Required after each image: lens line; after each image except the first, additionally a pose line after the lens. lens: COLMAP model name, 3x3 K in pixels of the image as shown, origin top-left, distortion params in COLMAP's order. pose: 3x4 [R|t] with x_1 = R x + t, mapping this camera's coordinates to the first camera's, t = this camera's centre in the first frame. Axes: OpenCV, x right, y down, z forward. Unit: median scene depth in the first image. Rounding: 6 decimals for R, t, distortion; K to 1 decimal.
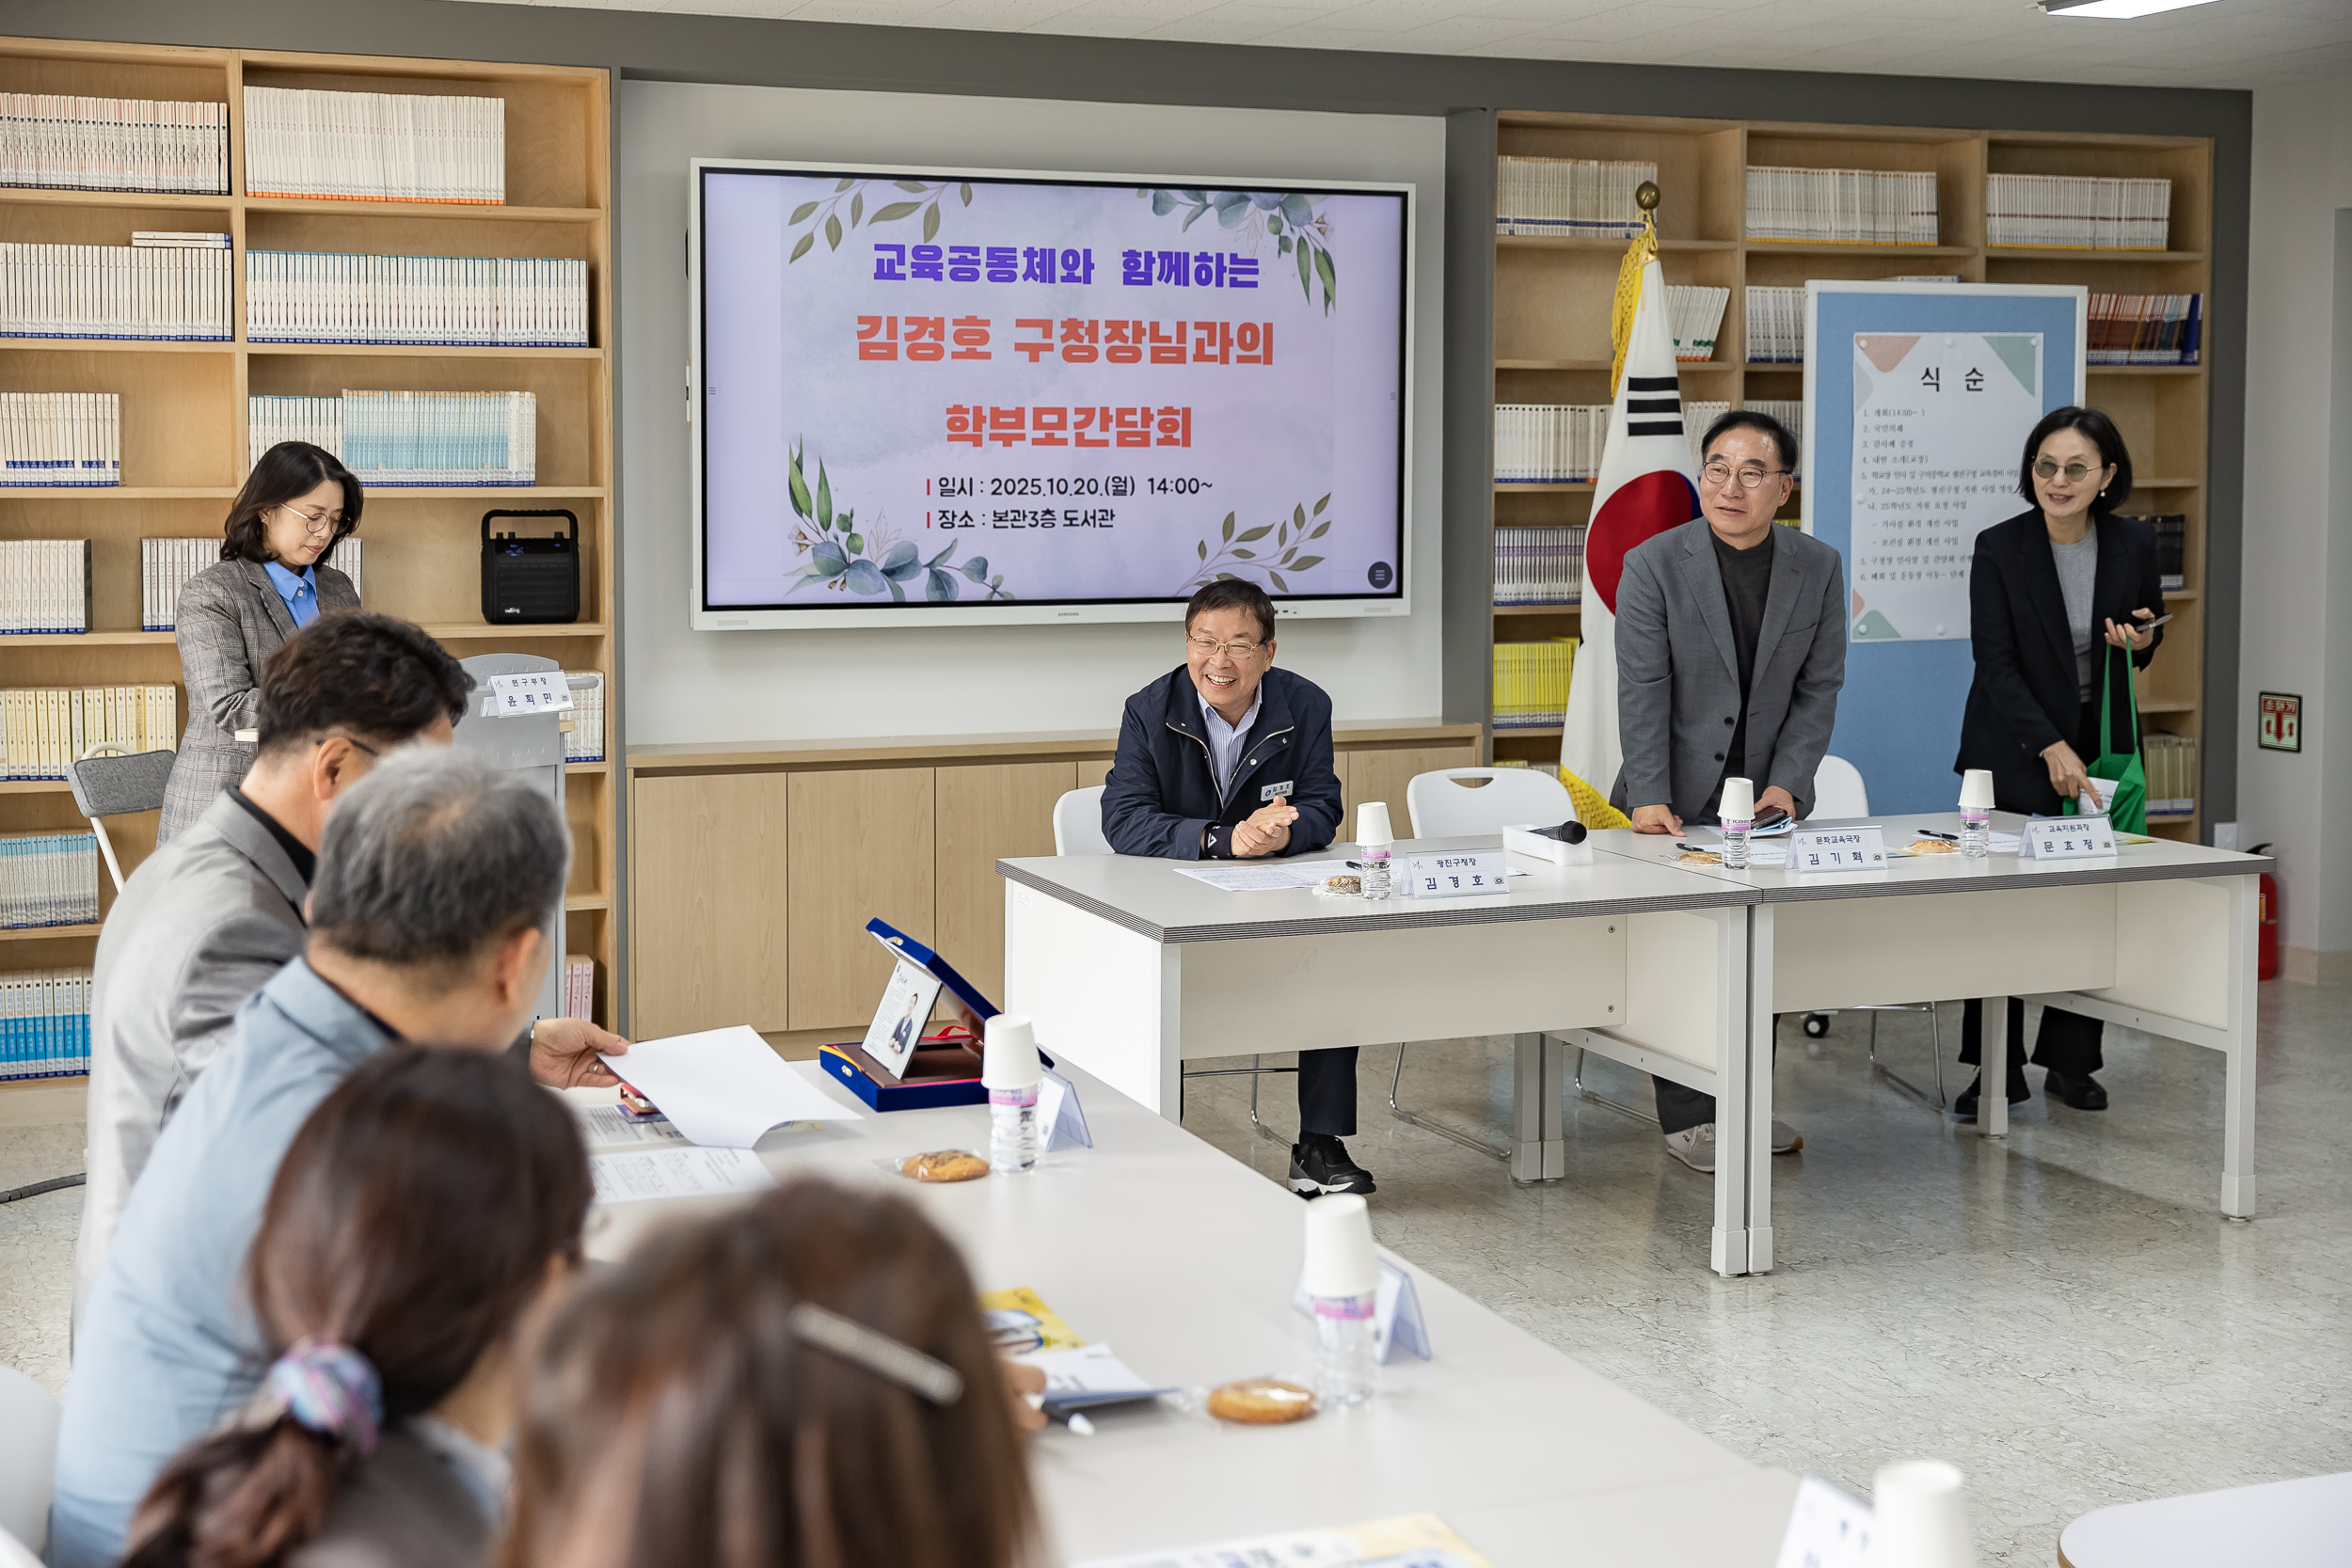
lens RADIAL K [[2897.8, 0, 1165.2], [0, 2897.8, 652.4], [0, 0, 1]] dist [0.034326, 0.000000]
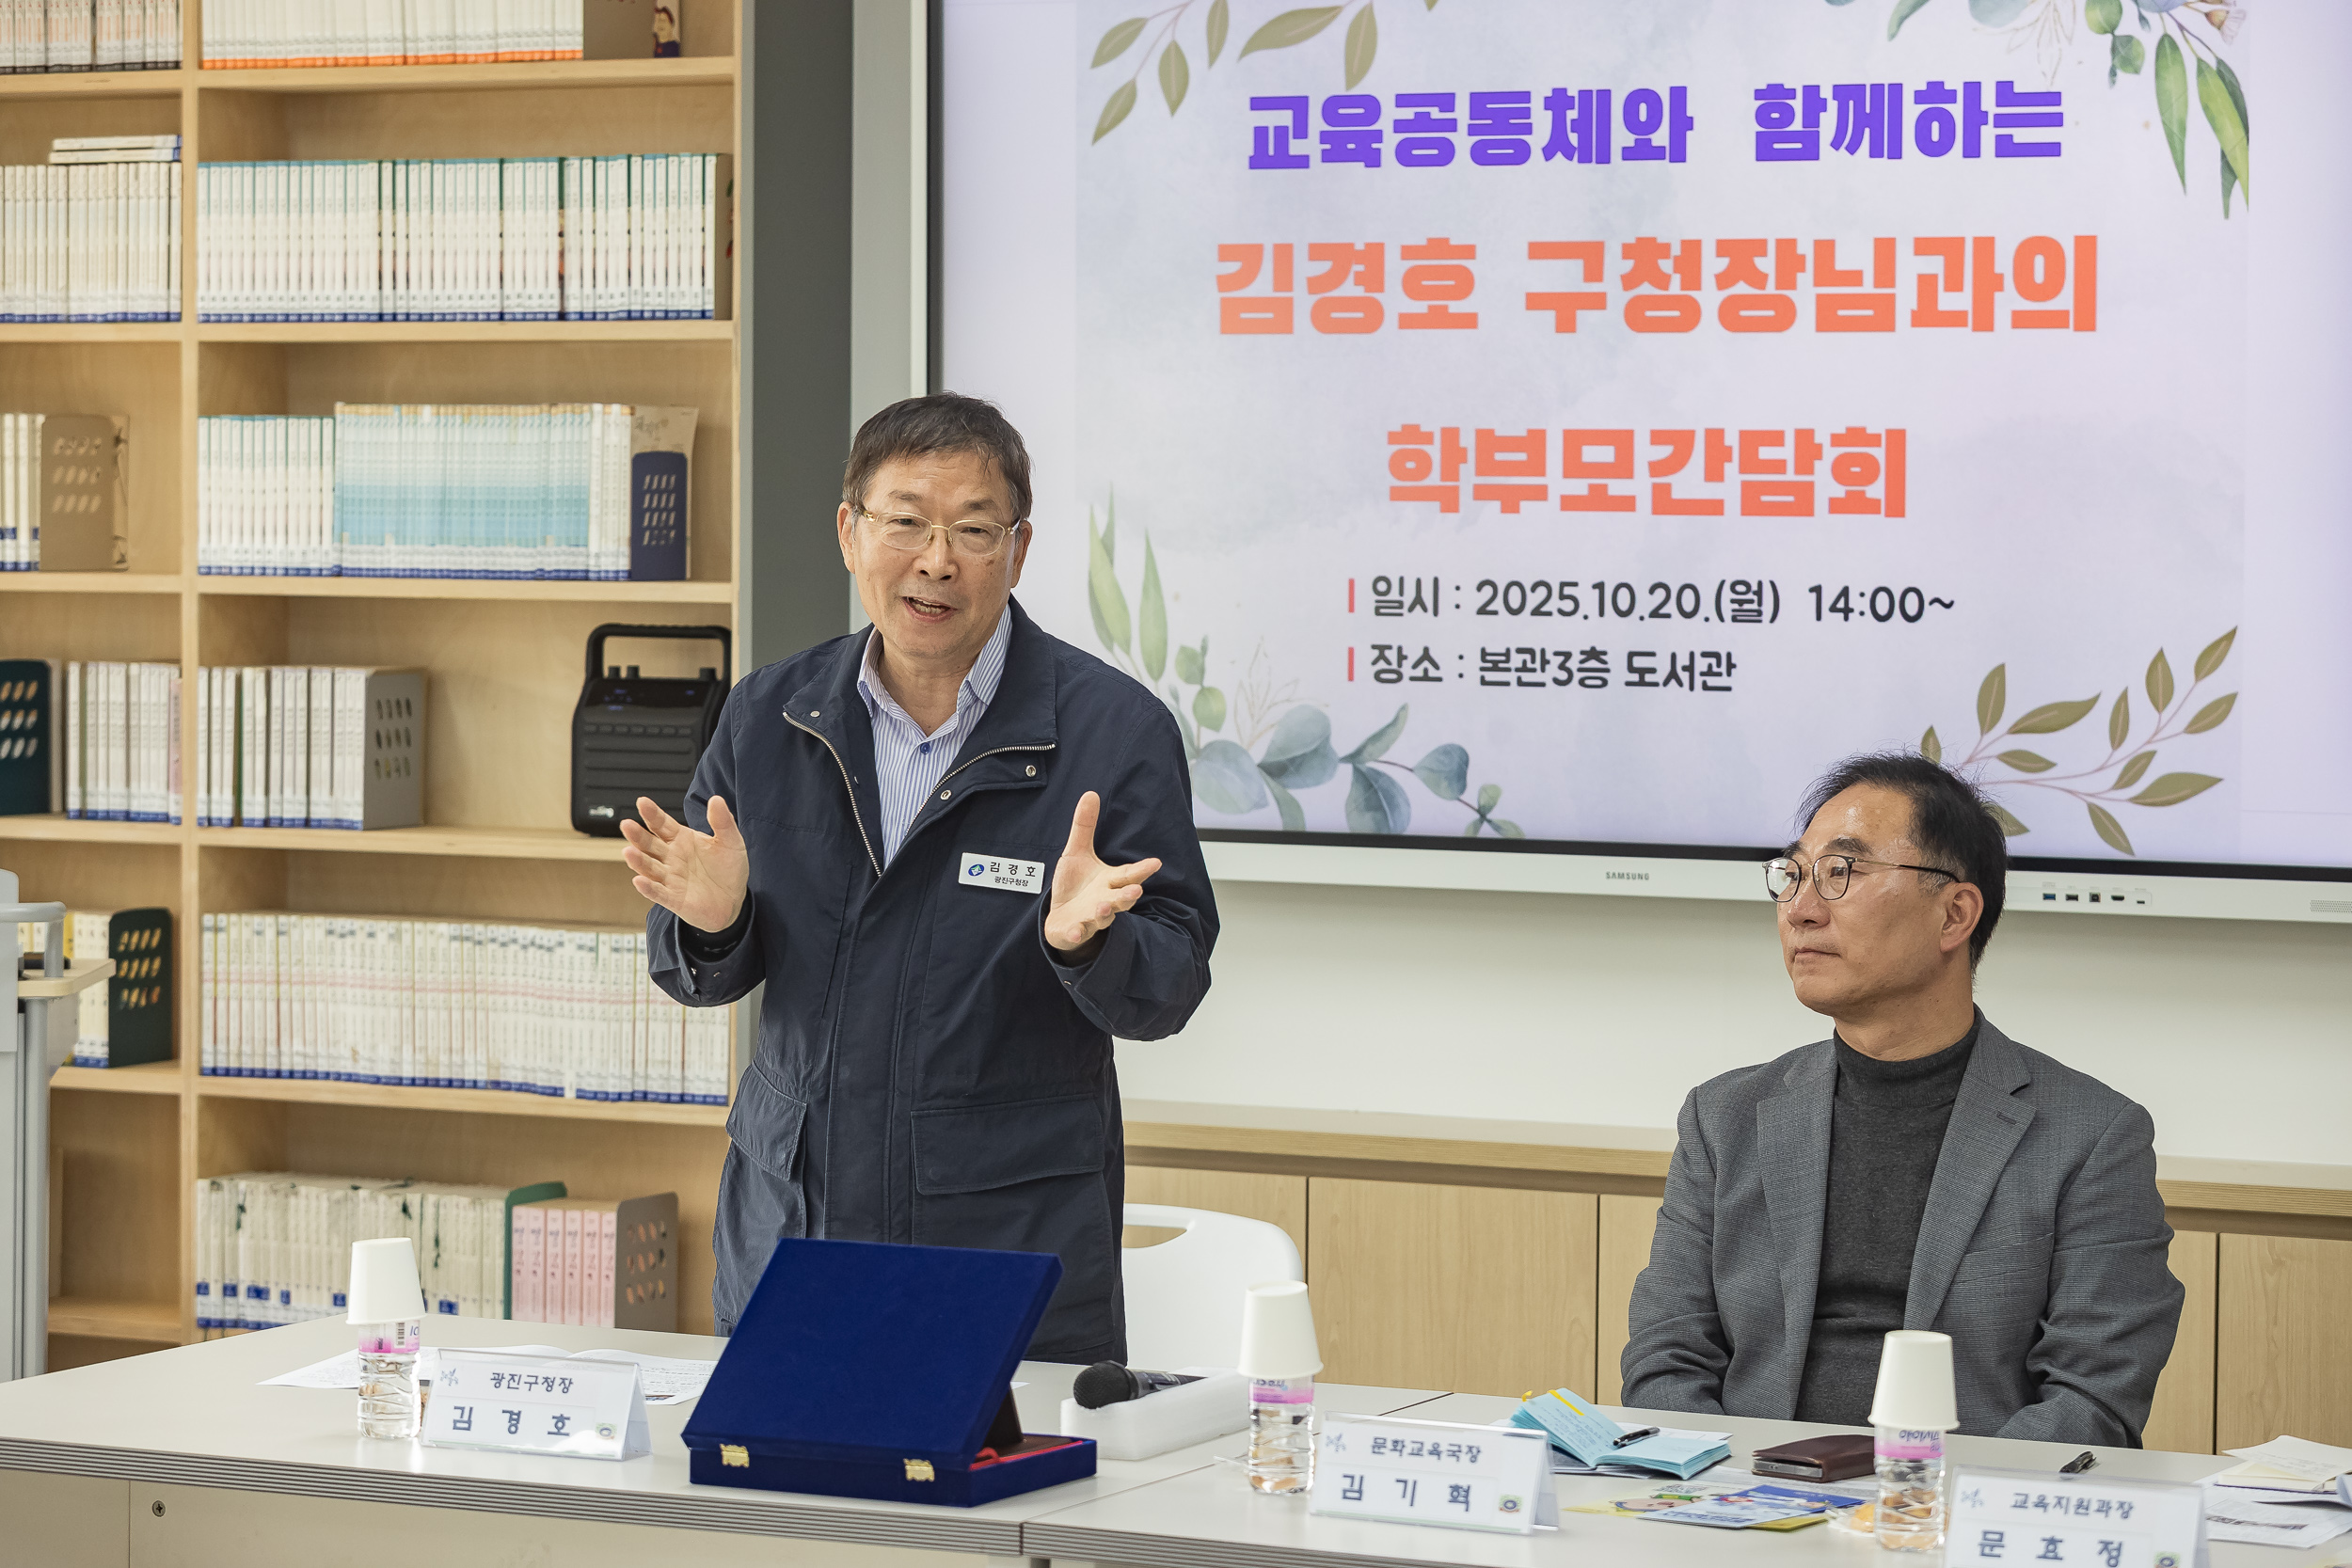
lens RADIAL K [[6426.2, 0, 1204.3], [0, 6426.2, 851.1], [0, 0, 1]] dist [-0.048254, 0.000000]
pose [[0.683510, 0.045206, -0.728540, 0.663481], [-0.059410, 0.998214, 0.006201, -0.019670], [0.727520, 0.039044, 0.684975, 0.250155]]
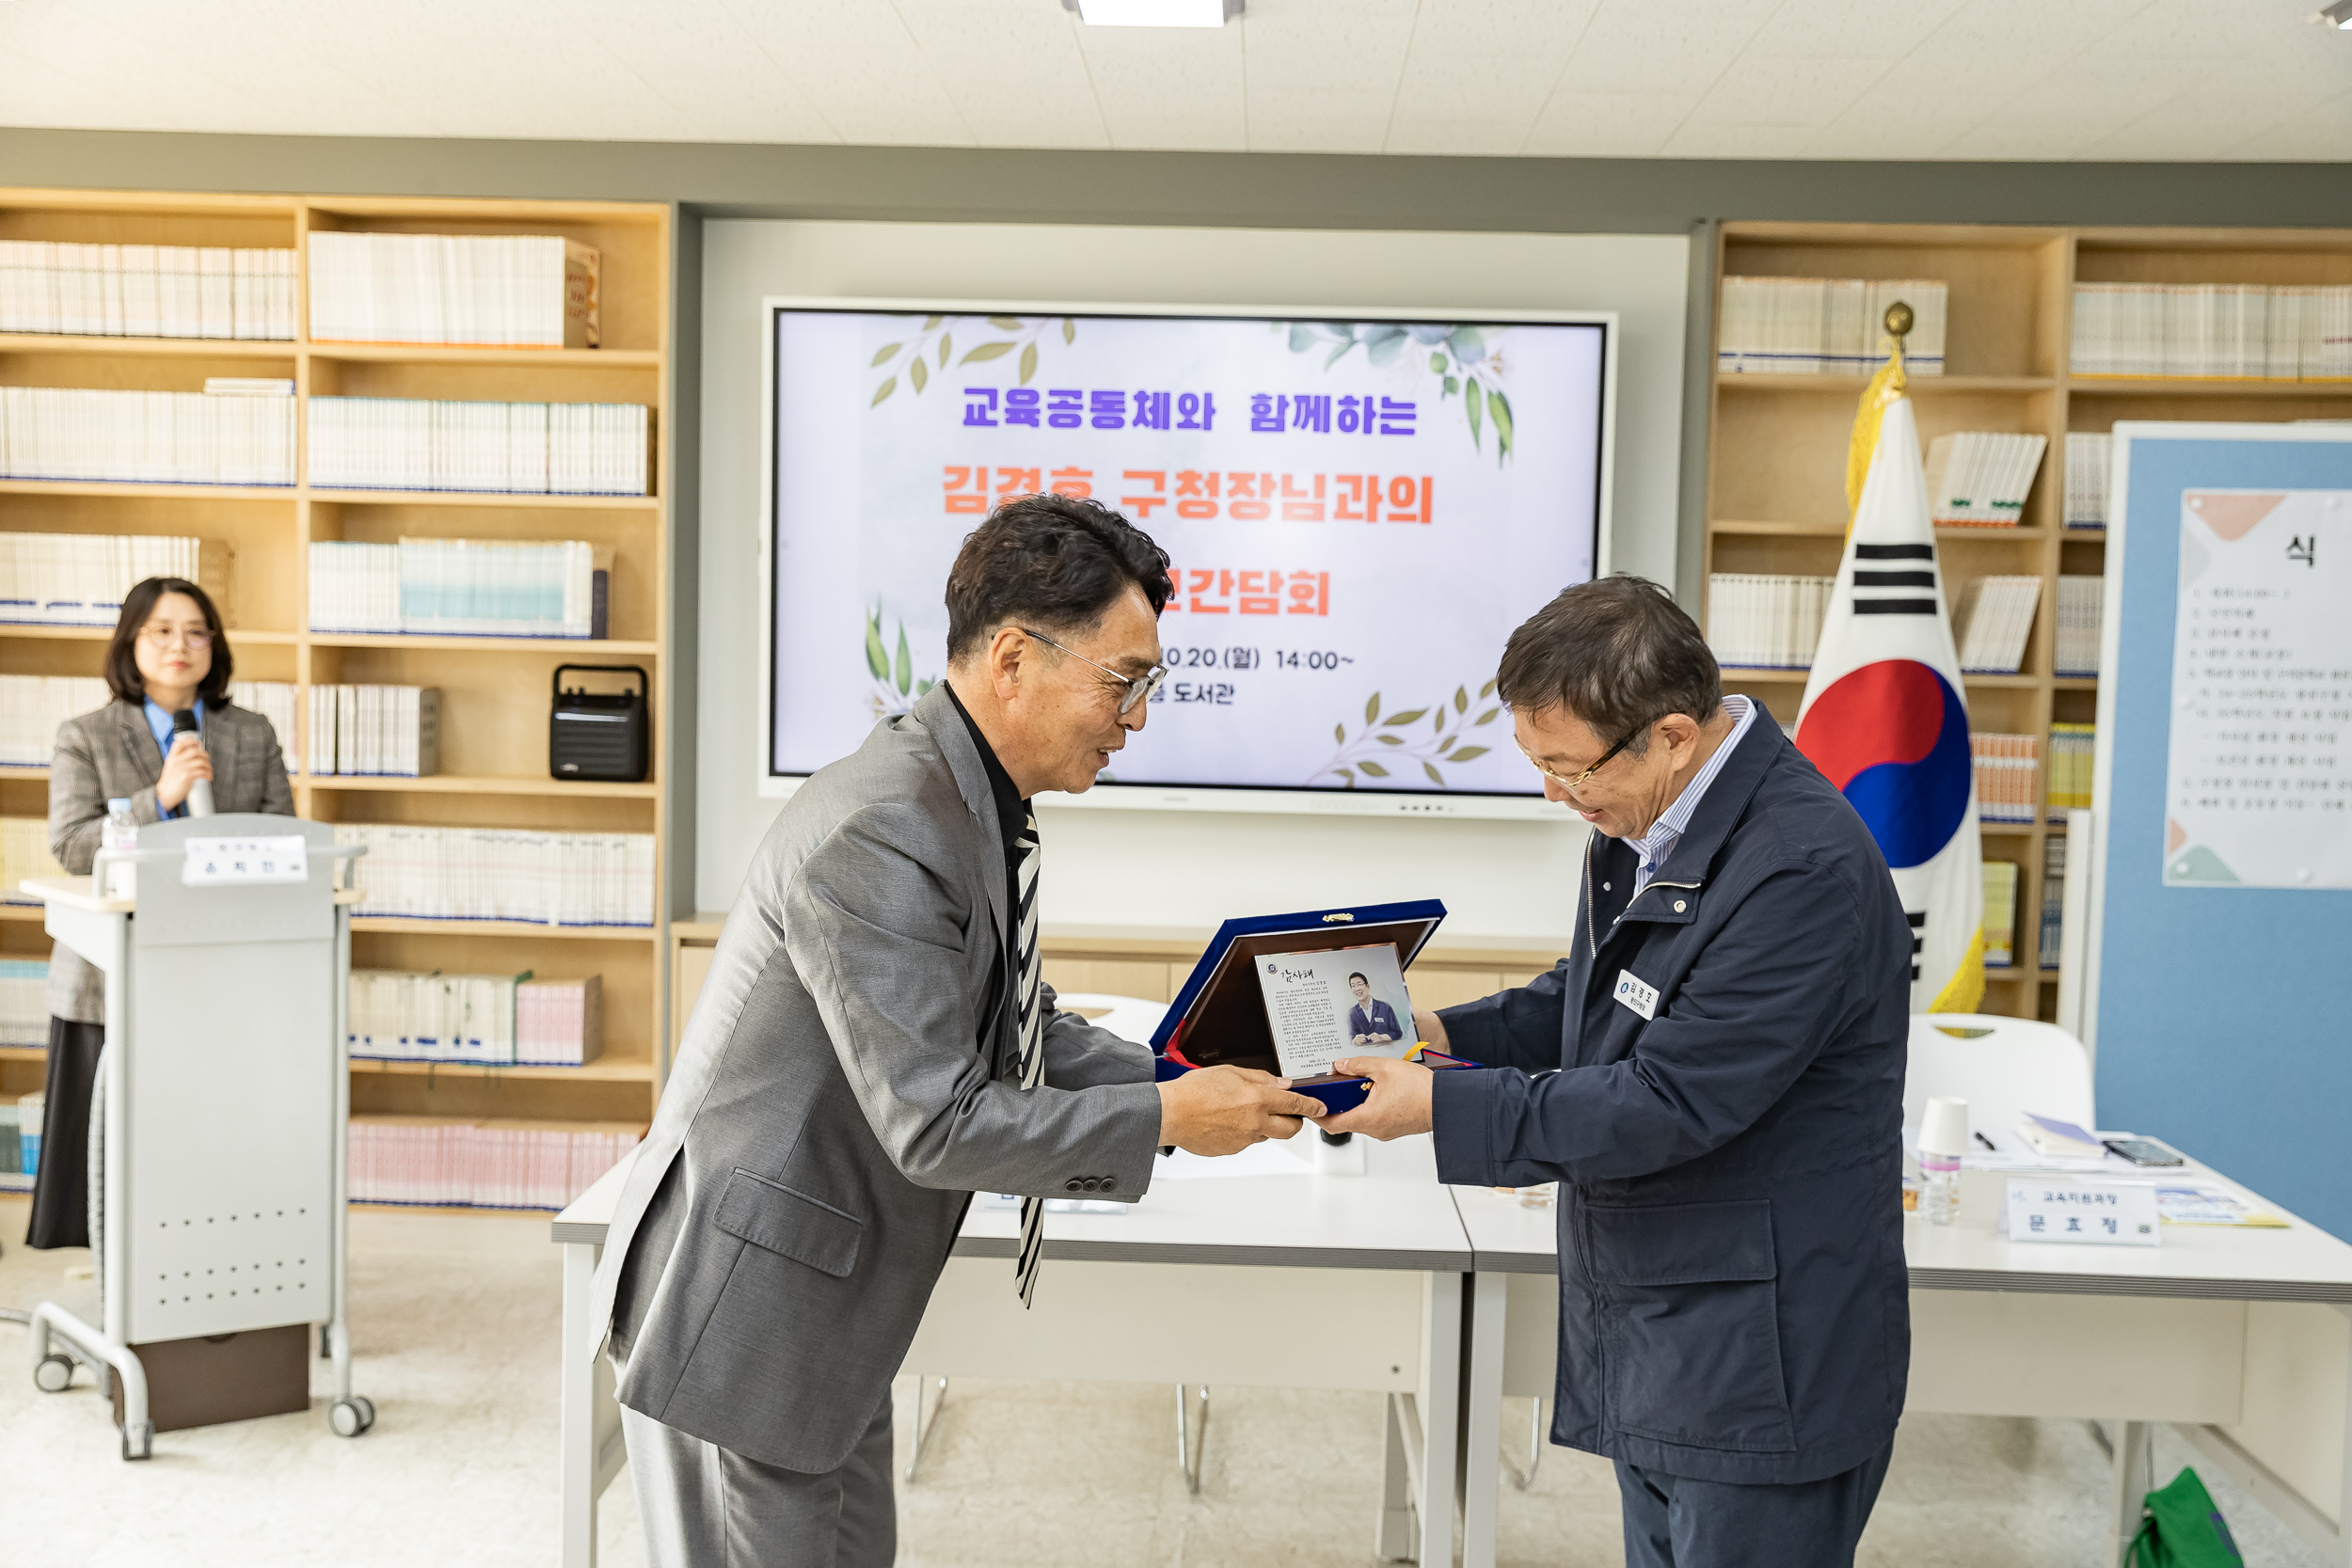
lens RADIAL K [[2413.4, 0, 1179.4], [0, 2413.4, 800.1], [0, 0, 1]] dist [0.012166, 0.000000]
pose [[0.919160, 0.050977, -0.390571, 0.259044], [-0.051165, 0.998641, 0.009931, -0.020450], [0.390547, 0.010855, 0.920519, 0.311712]]
